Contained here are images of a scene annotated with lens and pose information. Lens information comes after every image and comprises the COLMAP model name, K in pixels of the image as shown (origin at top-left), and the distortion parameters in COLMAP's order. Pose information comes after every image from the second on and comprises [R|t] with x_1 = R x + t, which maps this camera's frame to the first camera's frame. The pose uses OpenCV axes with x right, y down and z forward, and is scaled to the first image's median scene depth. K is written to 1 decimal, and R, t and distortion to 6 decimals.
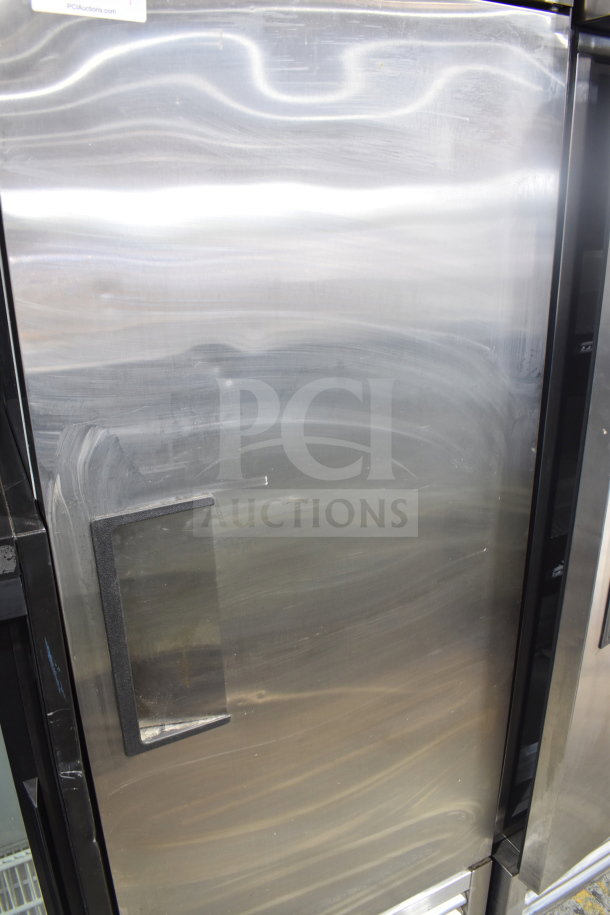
lens RADIAL K [[712.4, 0, 305.0], [0, 712.4, 457.5], [0, 0, 1]] dist [-0.089331, 0.000484]
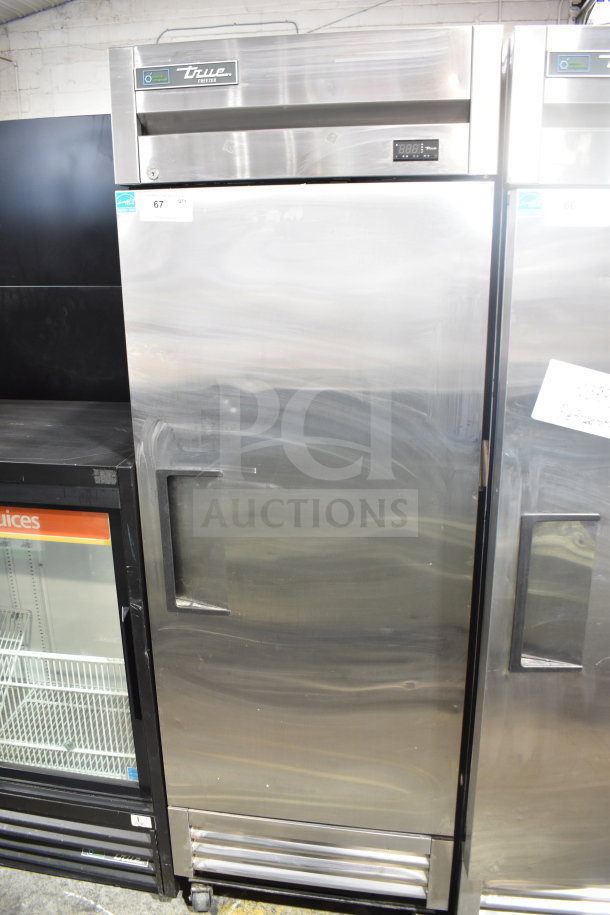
lens RADIAL K [[712.4, 0, 305.0], [0, 712.4, 457.5], [0, 0, 1]] dist [-0.089331, 0.000484]
pose [[0.804142, 0.174909, -0.568121, 1.090093], [-0.205340, 0.978633, 0.010648, -0.044091], [0.557845, 0.108095, 0.822876, -0.359107]]
